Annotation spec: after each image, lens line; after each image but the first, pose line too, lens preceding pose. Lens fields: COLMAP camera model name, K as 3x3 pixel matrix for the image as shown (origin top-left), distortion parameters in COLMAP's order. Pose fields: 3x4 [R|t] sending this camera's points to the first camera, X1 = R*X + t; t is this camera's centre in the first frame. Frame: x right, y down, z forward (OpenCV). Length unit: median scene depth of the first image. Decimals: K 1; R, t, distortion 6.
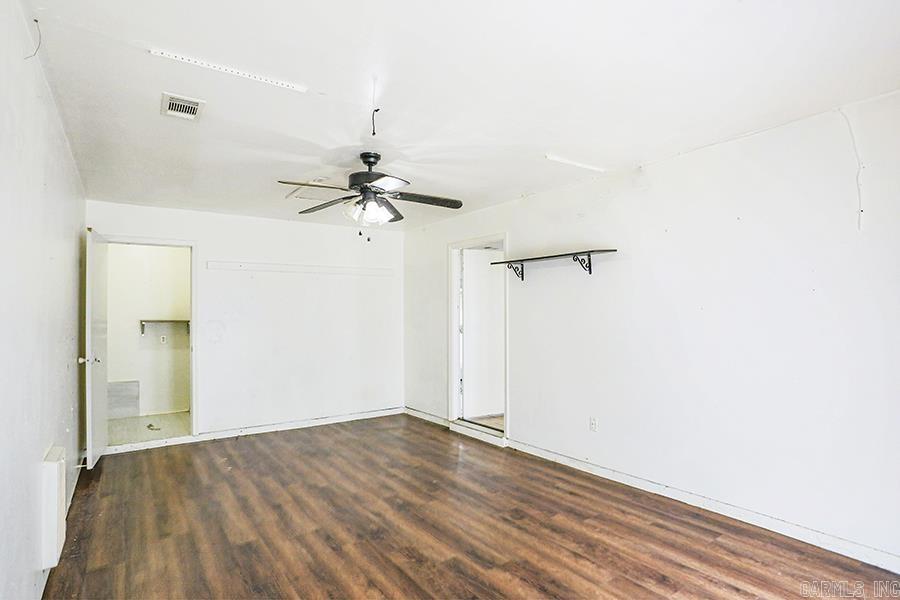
lens RADIAL K [[464.1, 0, 447.1], [0, 464.1, 304.4], [0, 0, 1]] dist [-0.015439, 0.003509]
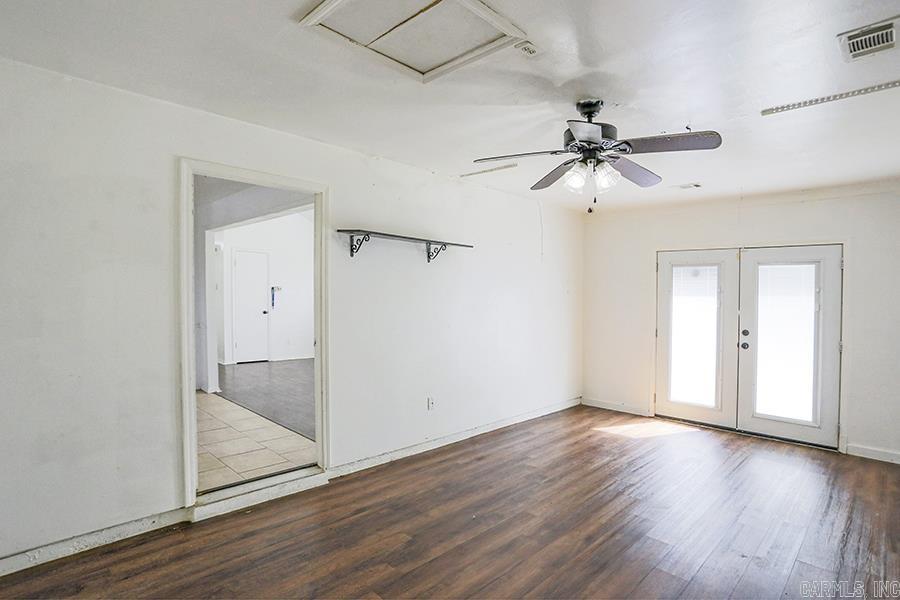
lens RADIAL K [[464.1, 0, 447.1], [0, 464.1, 302.8], [0, 0, 1]] dist [-0.015439, 0.003509]
pose [[-0.159299, 0.015775, 0.987104, -0.762469], [-0.023137, 0.999538, -0.019708, 0.046748], [-0.986959, -0.025978, -0.158860, 1.148478]]
